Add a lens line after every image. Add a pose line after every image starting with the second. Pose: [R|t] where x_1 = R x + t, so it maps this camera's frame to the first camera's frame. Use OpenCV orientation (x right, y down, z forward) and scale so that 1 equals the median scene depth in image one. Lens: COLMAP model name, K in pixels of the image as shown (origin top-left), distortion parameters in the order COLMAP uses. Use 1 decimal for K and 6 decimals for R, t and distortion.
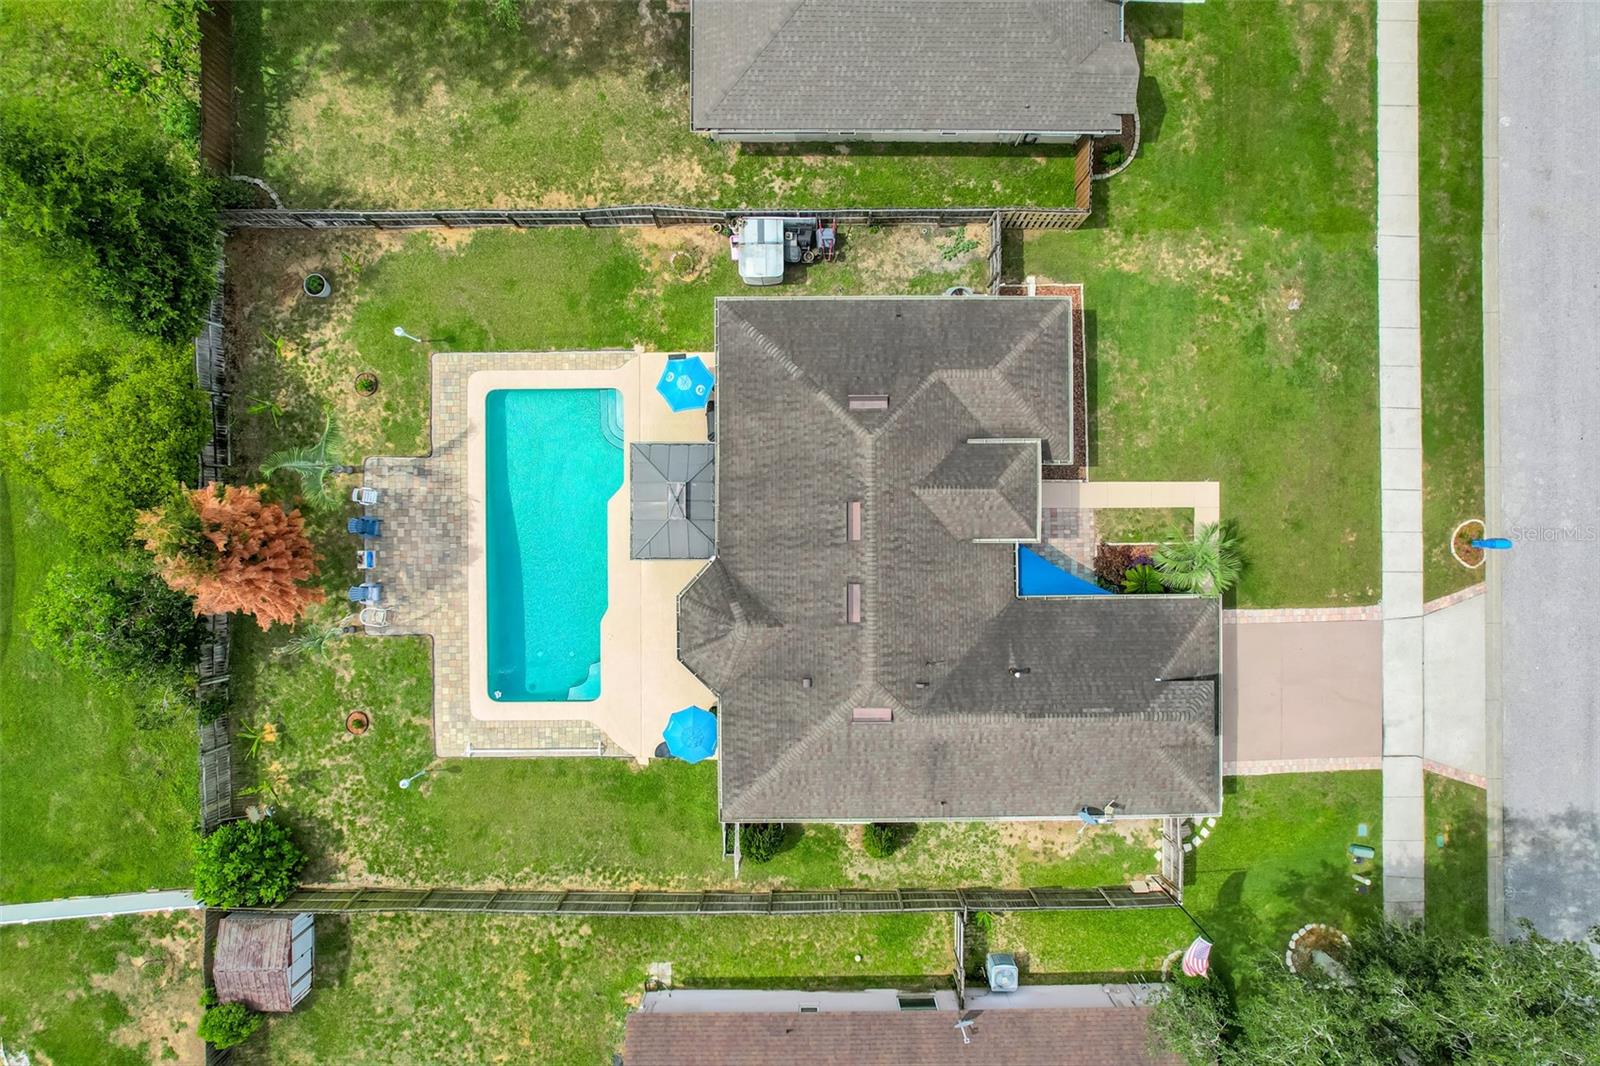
lens RADIAL K [[1022.5, 0, 814.7], [0, 1022.5, 536.2], [0, 0, 1]] dist [-0.076842, 0.067373]
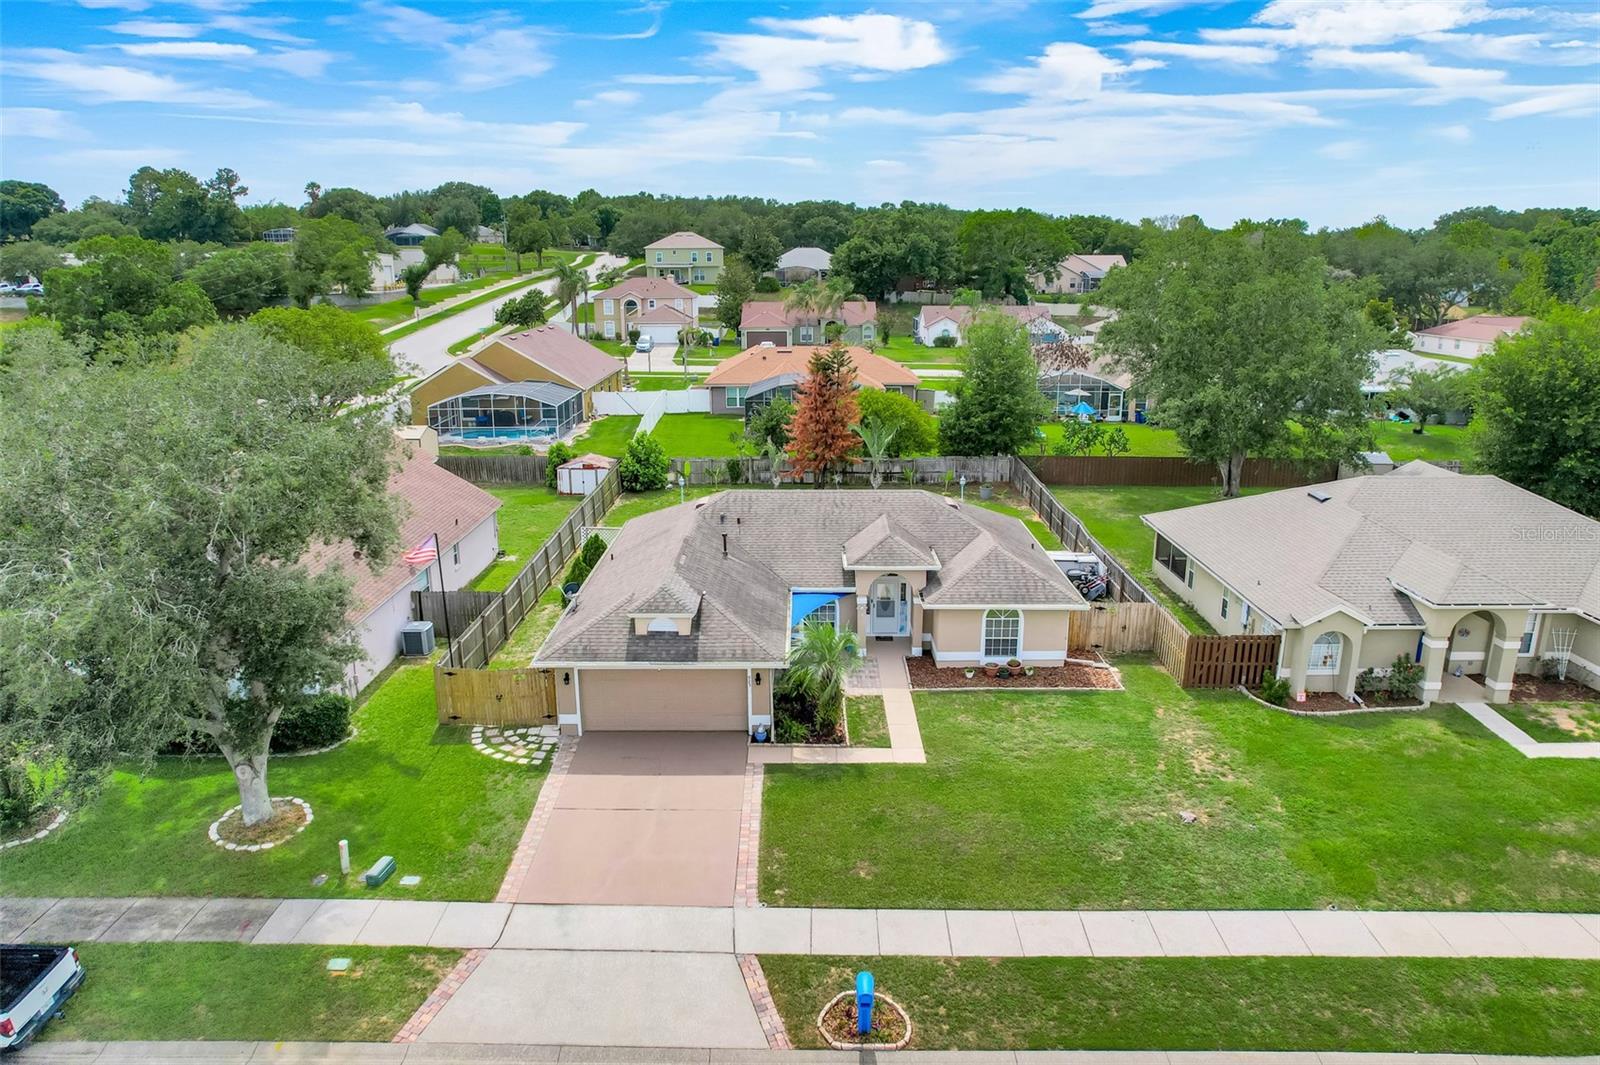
lens RADIAL K [[1022.5, 0, 814.7], [0, 1022.5, 535.7], [0, 0, 1]] dist [-0.076842, 0.067373]
pose [[0.002535, 0.266177, -0.963921, 1.110418], [-0.999950, 0.009989, 0.000128, 0.031278], [0.009663, 0.963872, 0.266189, 0.616130]]
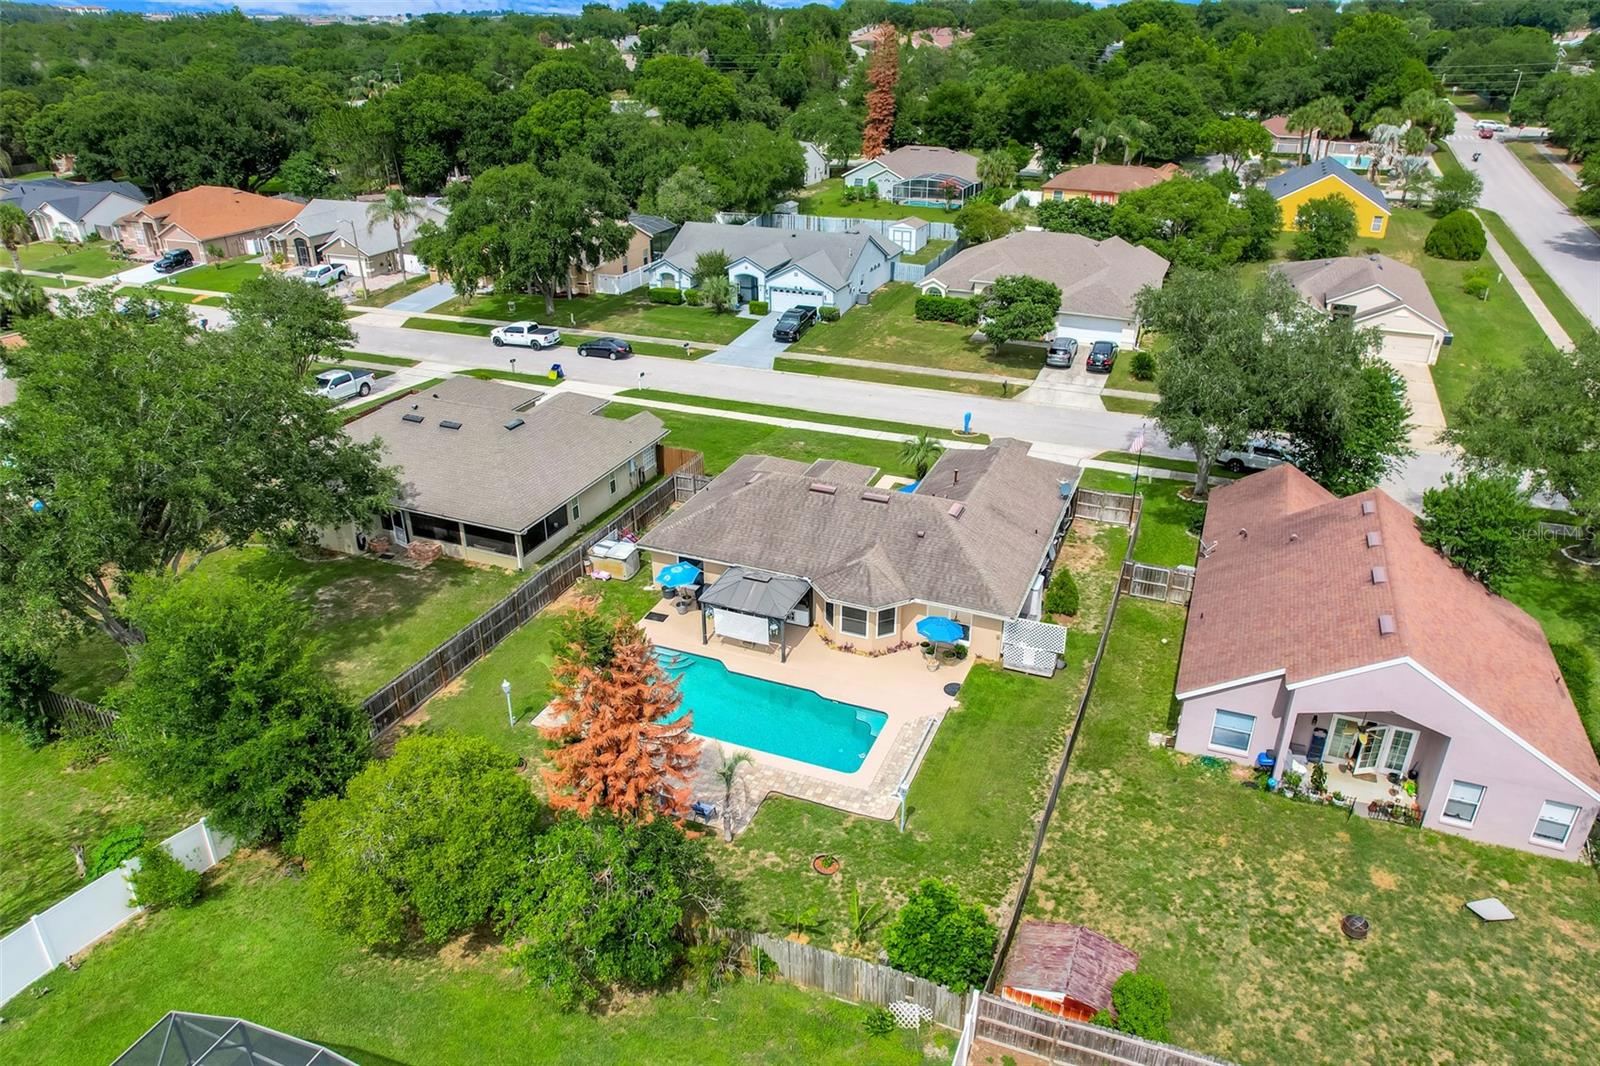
lens RADIAL K [[1088.0, 0, 840.7], [0, 1088.0, 533.5], [0, 0, 1]] dist [-0.022226, 0.002665]
pose [[0.360713, -0.405310, 0.840006, -1.124383], [0.932676, 0.155866, -0.325301, 0.458620], [0.000920, 0.900794, 0.434246, 0.325482]]
